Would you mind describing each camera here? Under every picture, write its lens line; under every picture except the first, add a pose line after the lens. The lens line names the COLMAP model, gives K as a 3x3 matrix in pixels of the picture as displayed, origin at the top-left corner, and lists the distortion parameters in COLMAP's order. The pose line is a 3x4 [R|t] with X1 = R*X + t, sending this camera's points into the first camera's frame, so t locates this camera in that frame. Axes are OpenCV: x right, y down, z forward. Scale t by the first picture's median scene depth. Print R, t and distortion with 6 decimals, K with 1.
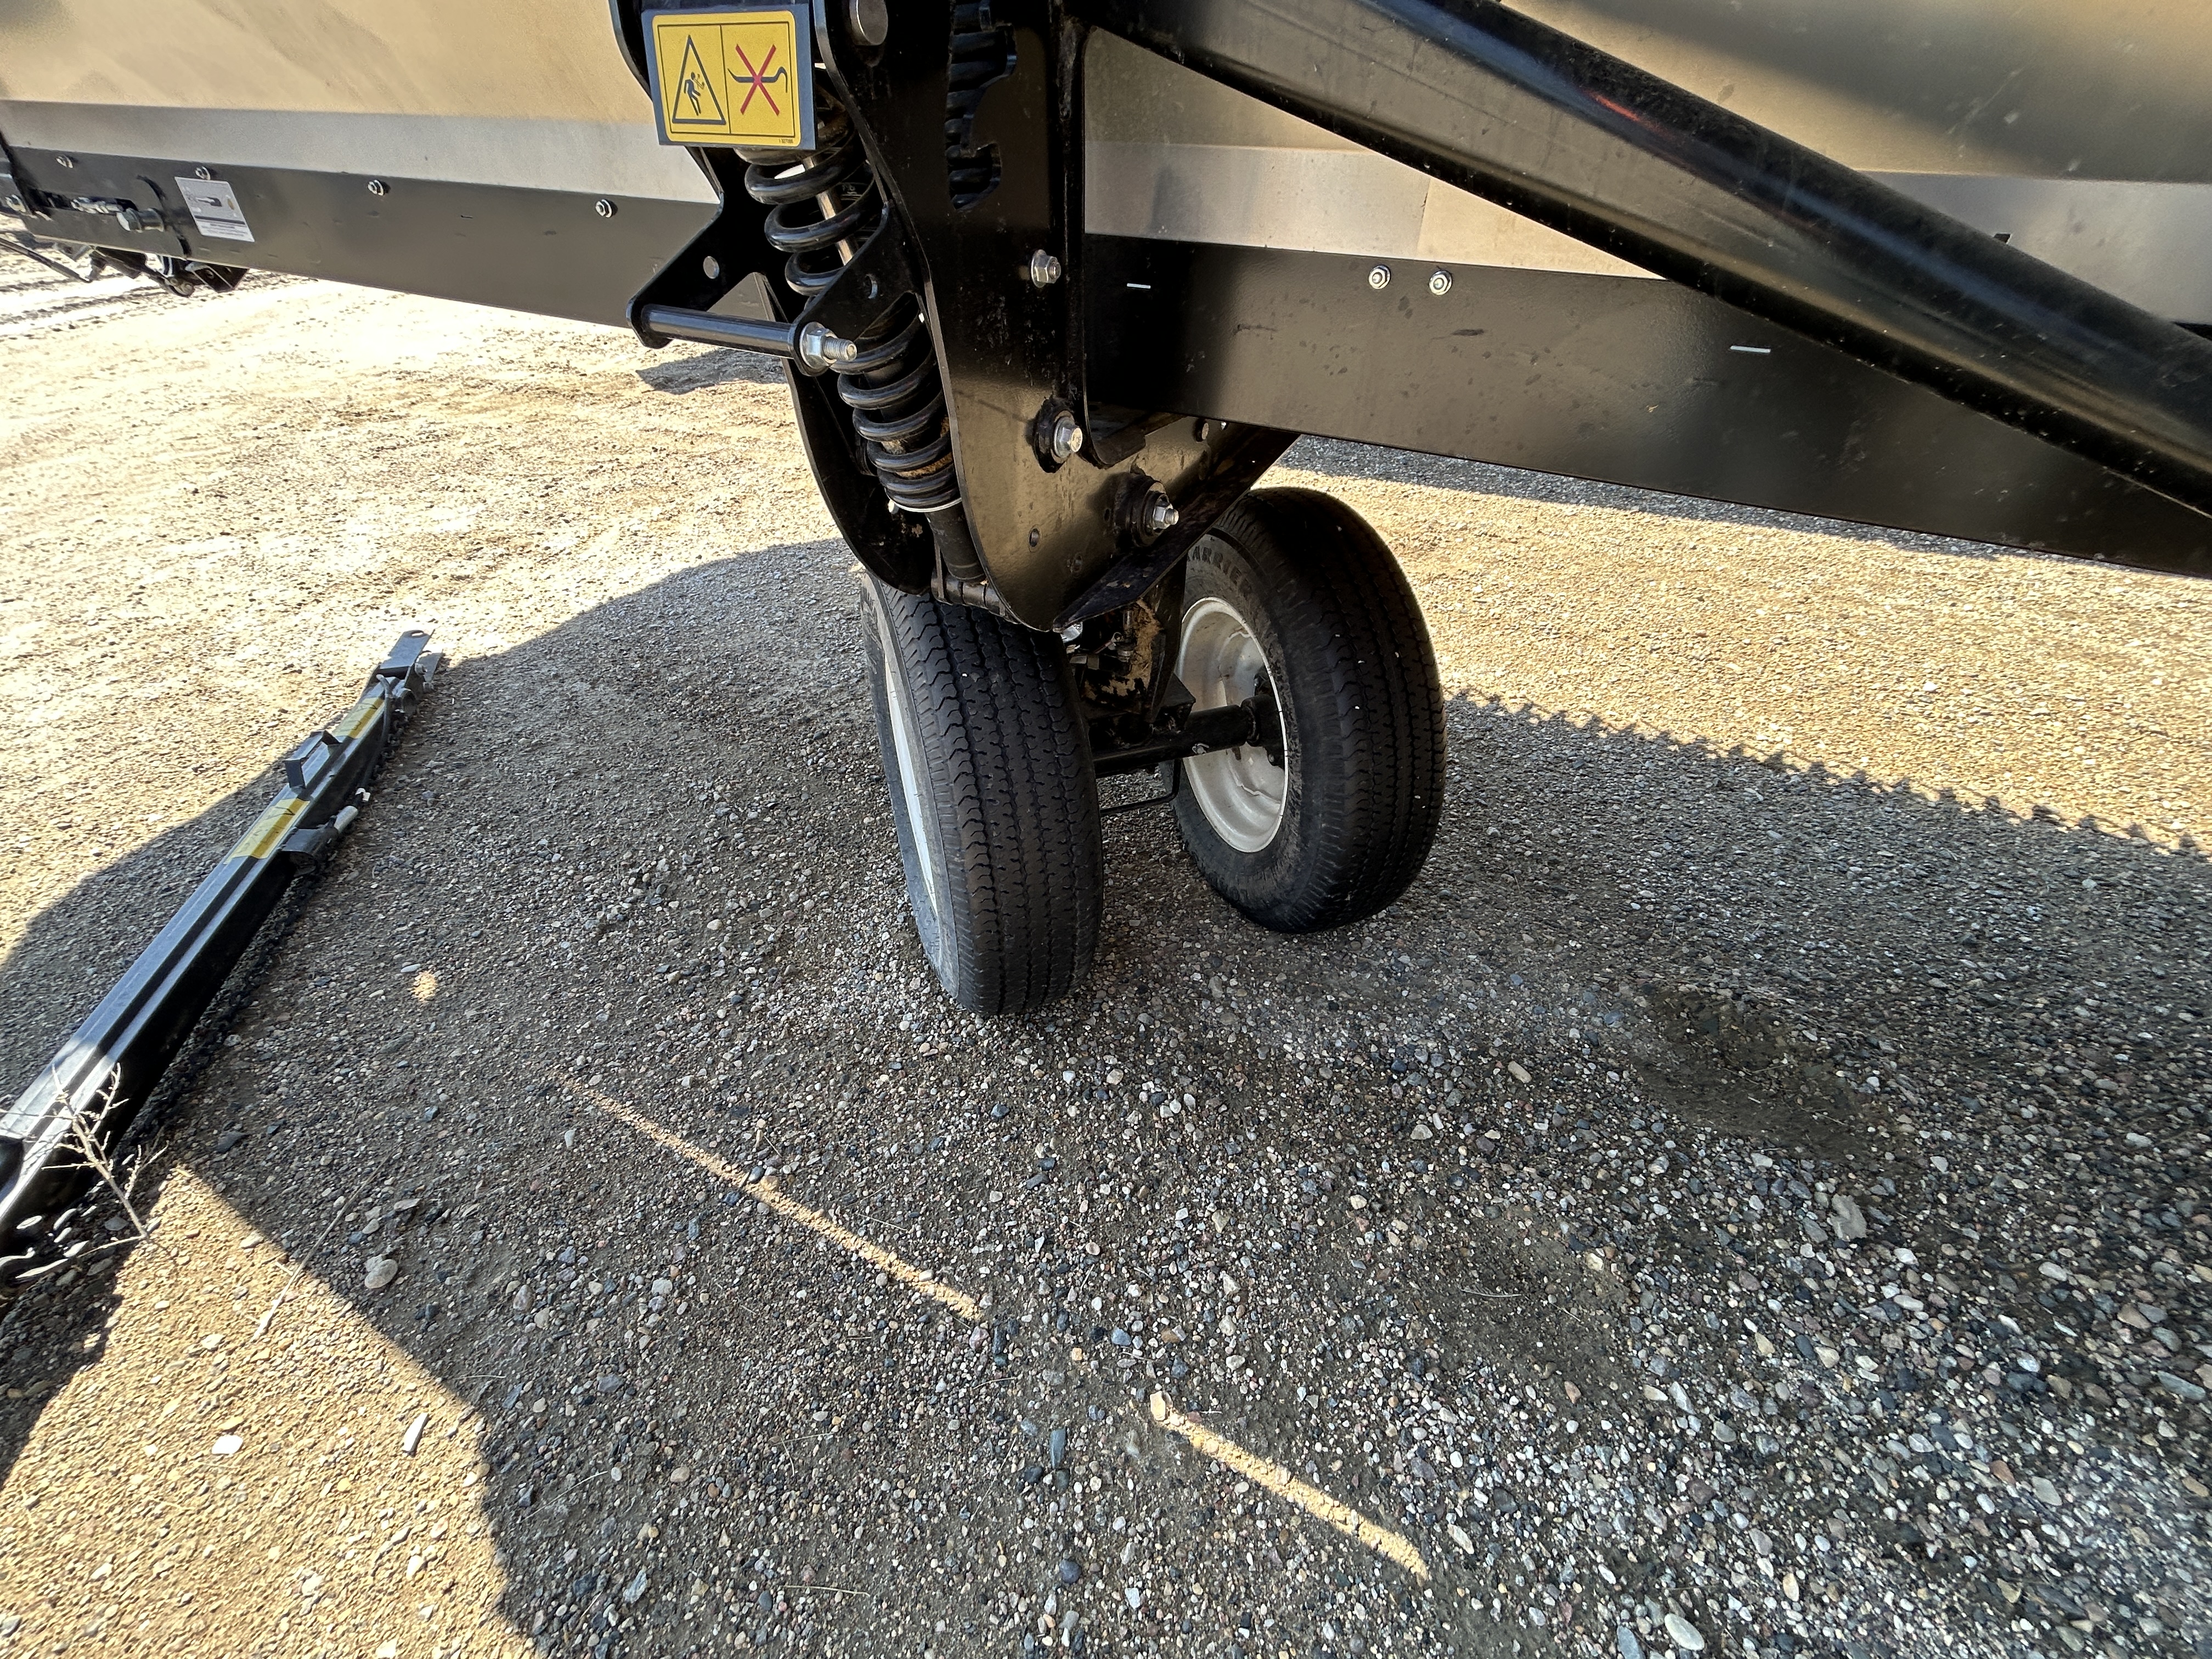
lens RADIAL K [[903.0, 0, 1106.0], [0, 903.0, 829.5], [0, 0, 1]] dist [0.002952, -0.001007]
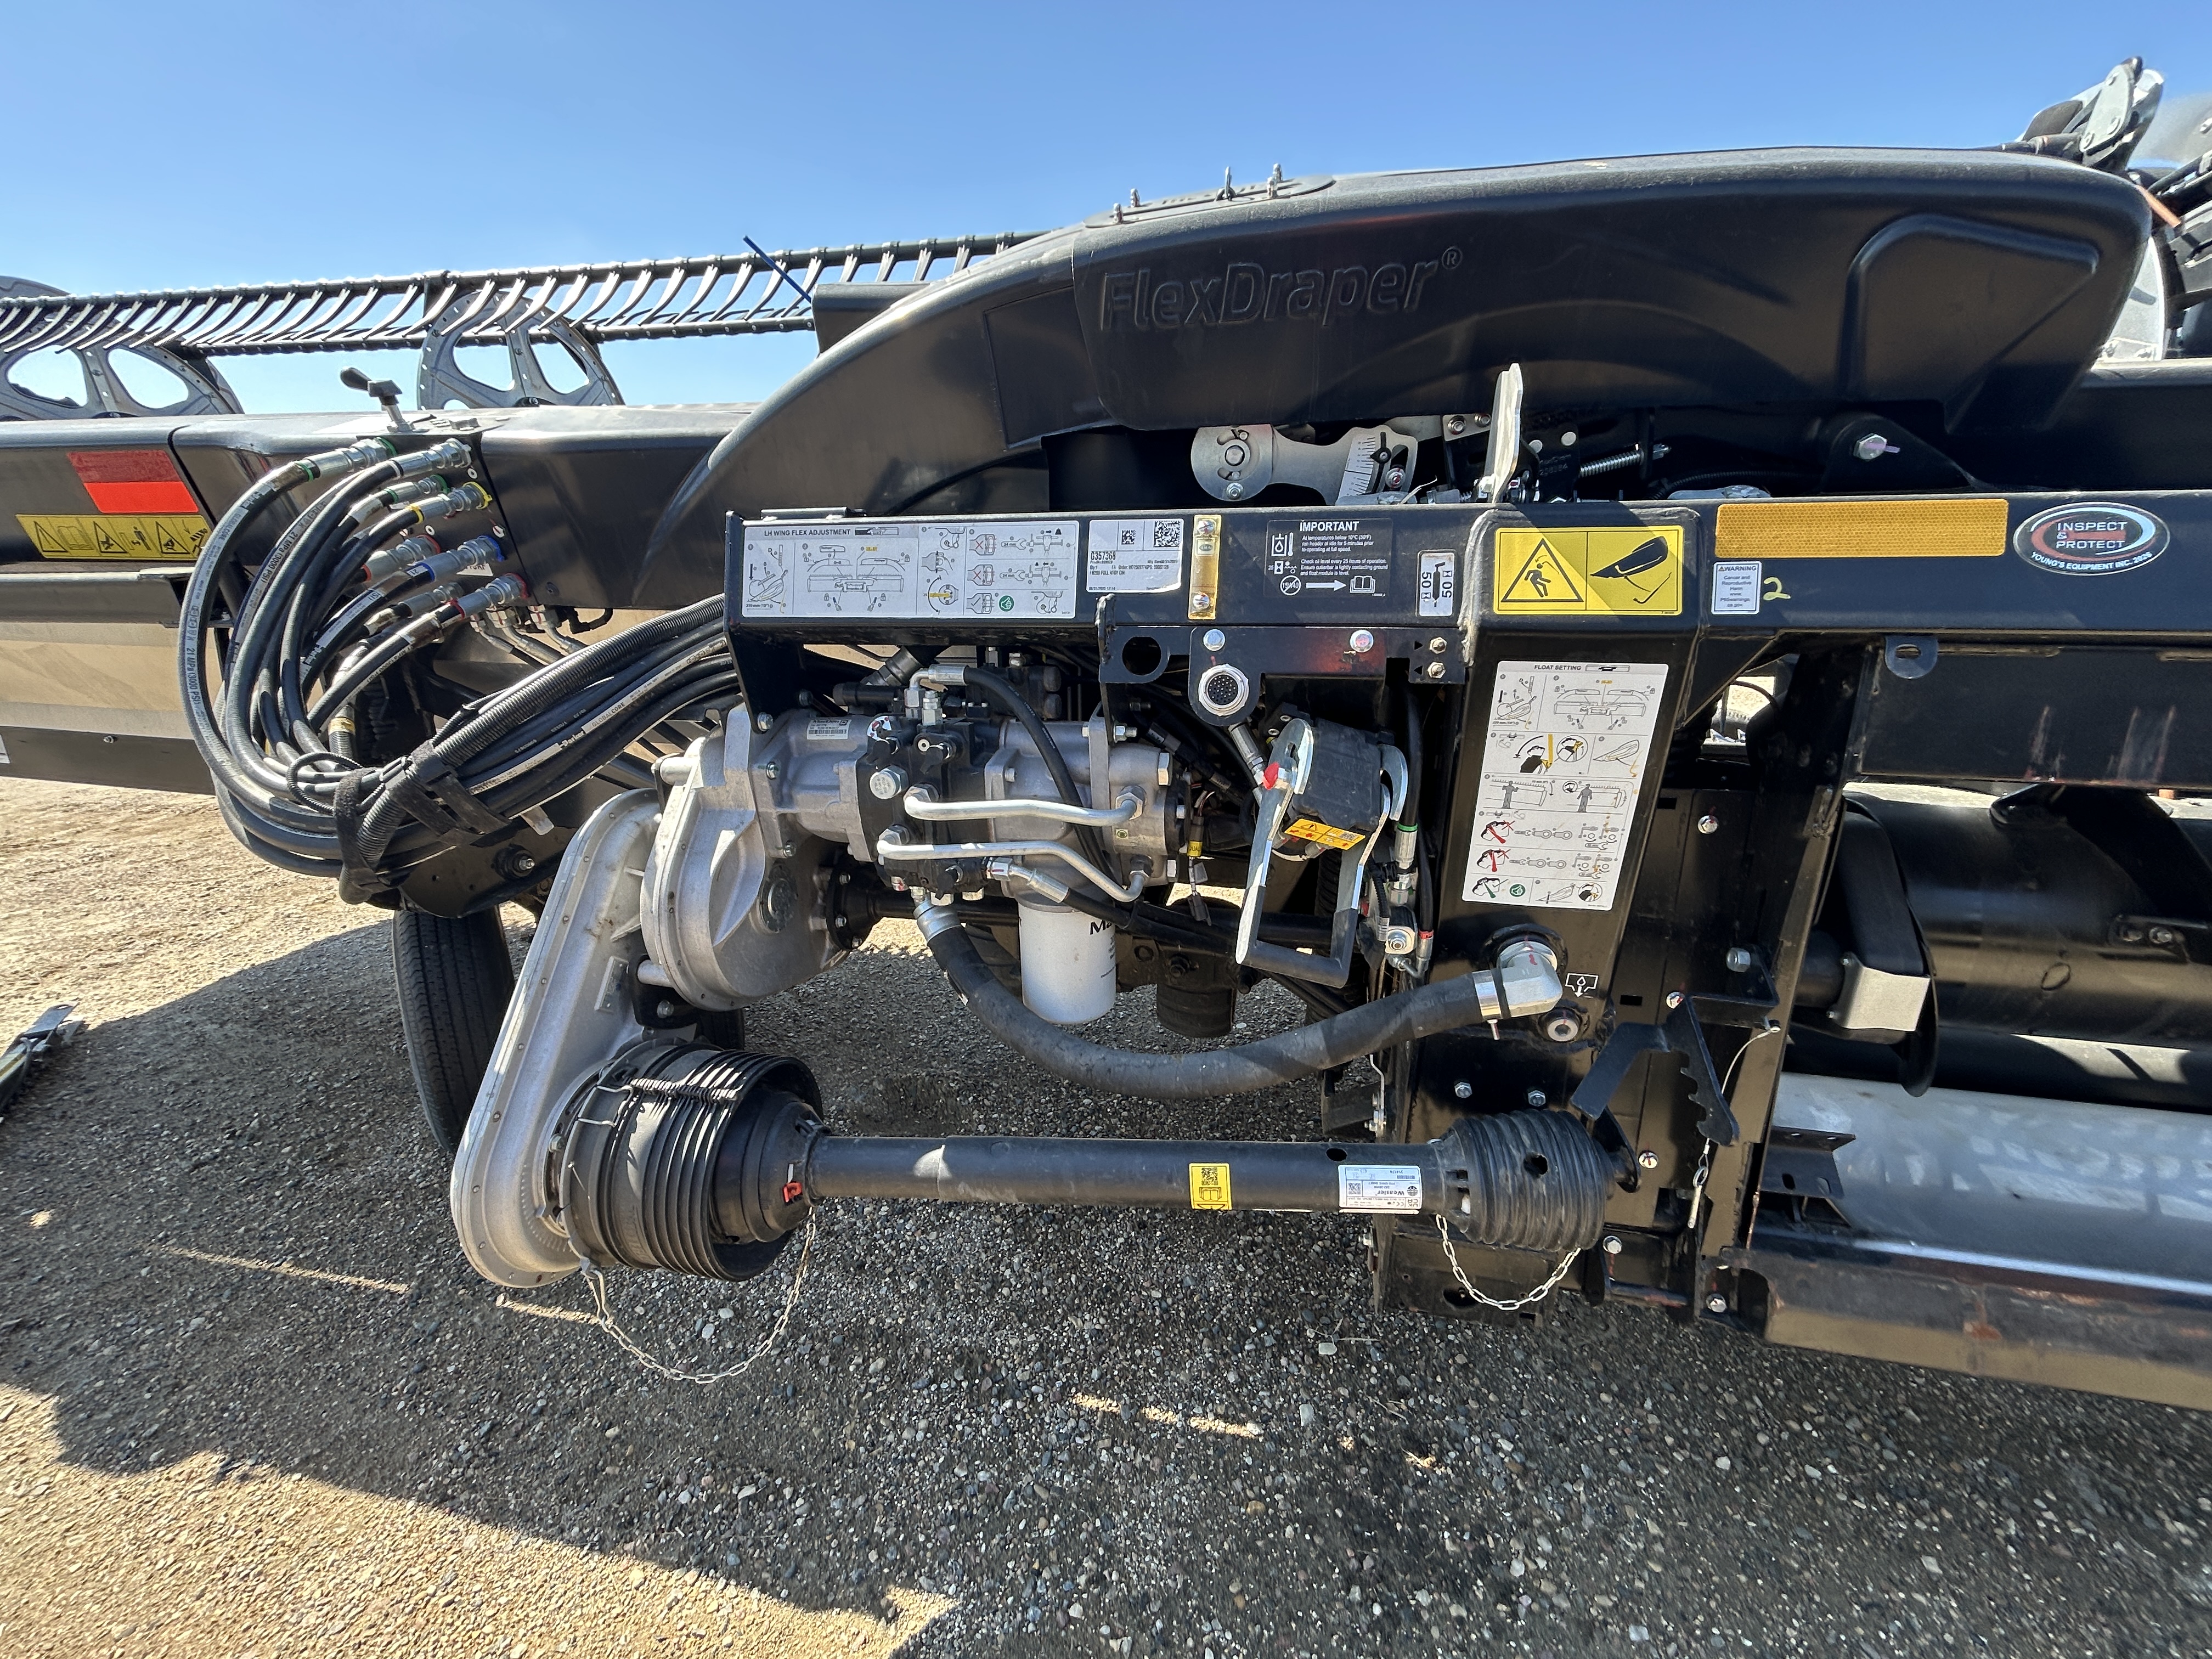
lens RADIAL K [[903.0, 0, 1106.0], [0, 903.0, 829.5], [0, 0, 1]] dist [0.002952, -0.001007]
pose [[0.964826, -0.091797, 0.246340, 0.362036], [0.172245, 0.928640, -0.328572, 0.221461], [-0.198599, 0.359446, 0.911788, -0.538524]]
